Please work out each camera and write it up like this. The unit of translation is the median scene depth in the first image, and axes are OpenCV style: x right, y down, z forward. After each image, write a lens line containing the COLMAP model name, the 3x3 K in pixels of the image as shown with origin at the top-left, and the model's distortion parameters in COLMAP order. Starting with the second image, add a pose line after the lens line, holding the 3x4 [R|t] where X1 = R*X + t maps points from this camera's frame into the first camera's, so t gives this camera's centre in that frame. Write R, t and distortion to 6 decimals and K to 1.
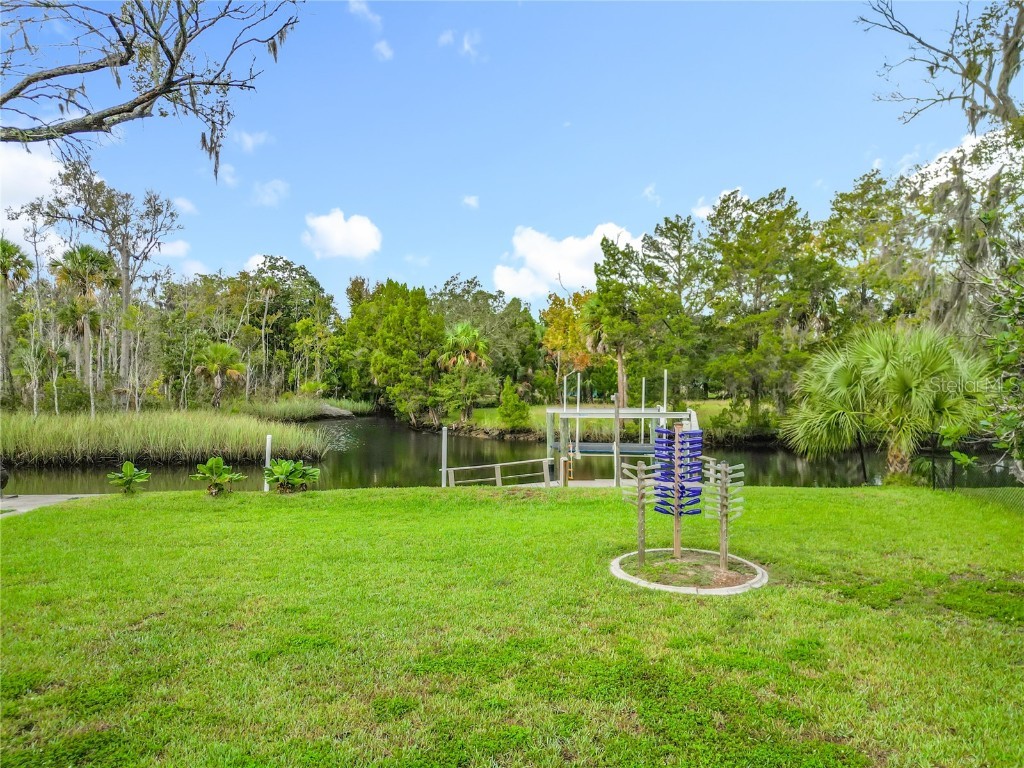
lens RADIAL K [[717.1, 0, 500.5], [0, 717.1, 382.6], [0, 0, 1]] dist [0.052003, -0.054707]
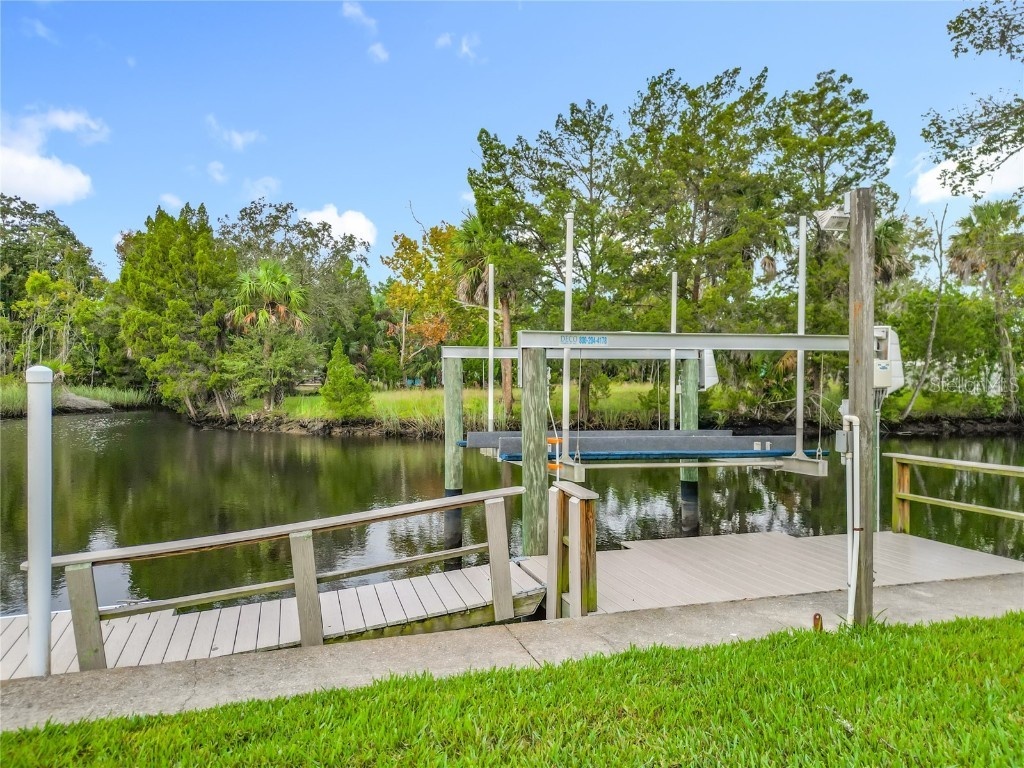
lens RADIAL K [[724.2, 0, 480.2], [0, 724.2, 389.2], [0, 0, 1]] dist [0.105572, -0.005481]
pose [[0.978693, -0.003764, 0.205296, 0.001649], [0.001167, 0.999918, 0.012767, 0.026036], [-0.205327, -0.012255, 0.978617, 0.295339]]
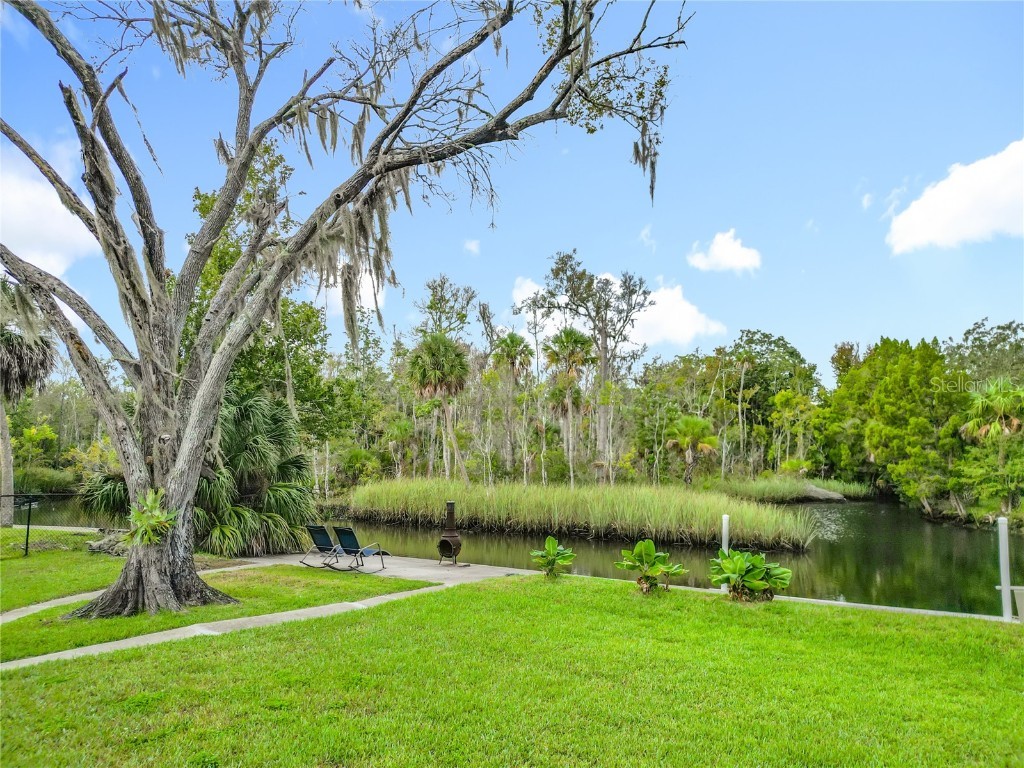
lens RADIAL K [[708.1, 0, 512.0], [0, 708.1, 384.0], [0, 0, 1]] dist [0.047914, -0.063777]
pose [[0.804786, -0.056424, -0.590877, -0.019343], [-0.009776, 0.994077, -0.108242, 0.007428], [0.593484, 0.092888, 0.799468, 0.098699]]
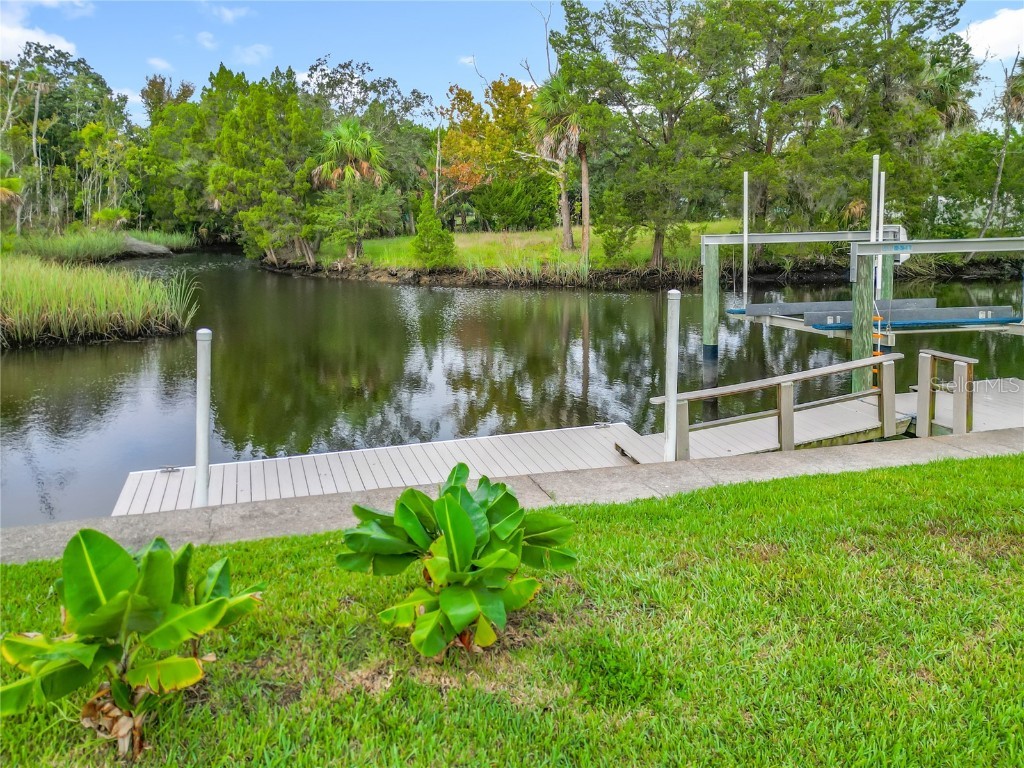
lens RADIAL K [[760.8, 0, 416.3], [0, 760.8, 258.6], [0, 0, 1]] dist [0.050021, 0.003527]
pose [[0.987851, -0.021095, 0.153966, -0.105126], [0.011406, 0.997914, 0.063544, 0.006278], [-0.154985, -0.061016, 0.986031, 0.238287]]
